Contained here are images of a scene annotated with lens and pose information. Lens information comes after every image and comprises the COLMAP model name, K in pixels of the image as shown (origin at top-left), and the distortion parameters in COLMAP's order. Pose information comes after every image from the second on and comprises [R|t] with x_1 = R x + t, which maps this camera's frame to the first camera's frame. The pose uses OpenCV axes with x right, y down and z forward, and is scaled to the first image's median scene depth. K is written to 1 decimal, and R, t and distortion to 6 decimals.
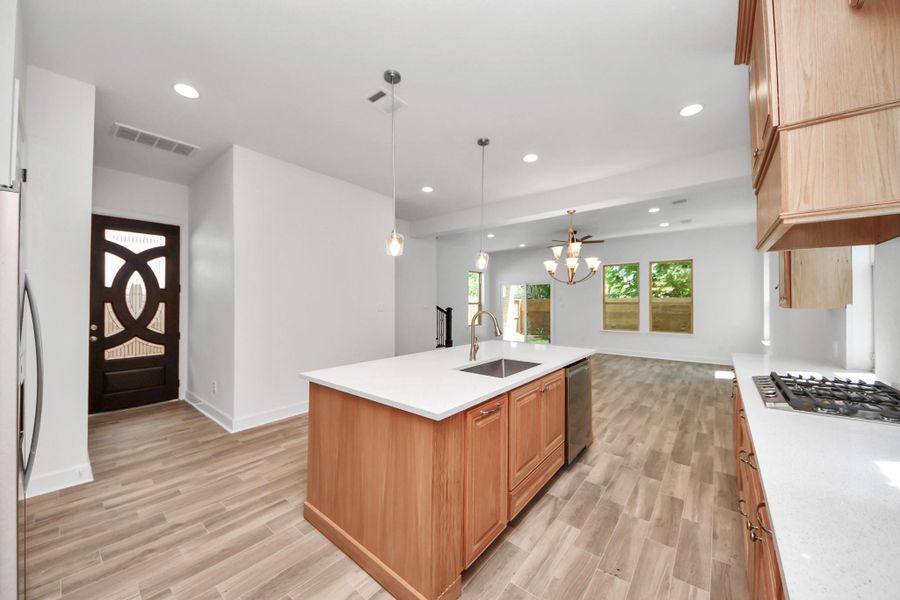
lens RADIAL K [[327.2, 0, 442.7], [0, 327.2, 296.6], [0, 0, 1]] dist [0.001677, -0.004333]
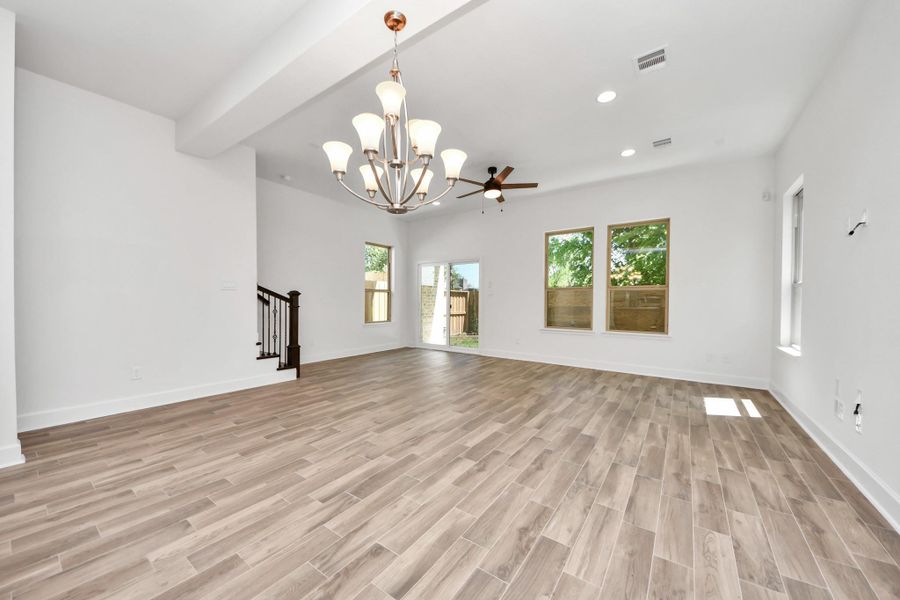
lens RADIAL K [[329.2, 0, 457.1], [0, 329.2, 303.0], [0, 0, 1]] dist [0.000718, -0.005043]
pose [[0.995232, 0.007860, 0.097215, 0.341723], [-0.010379, 0.999623, 0.025432, 0.046818], [-0.096979, -0.026320, 0.994938, 0.471333]]
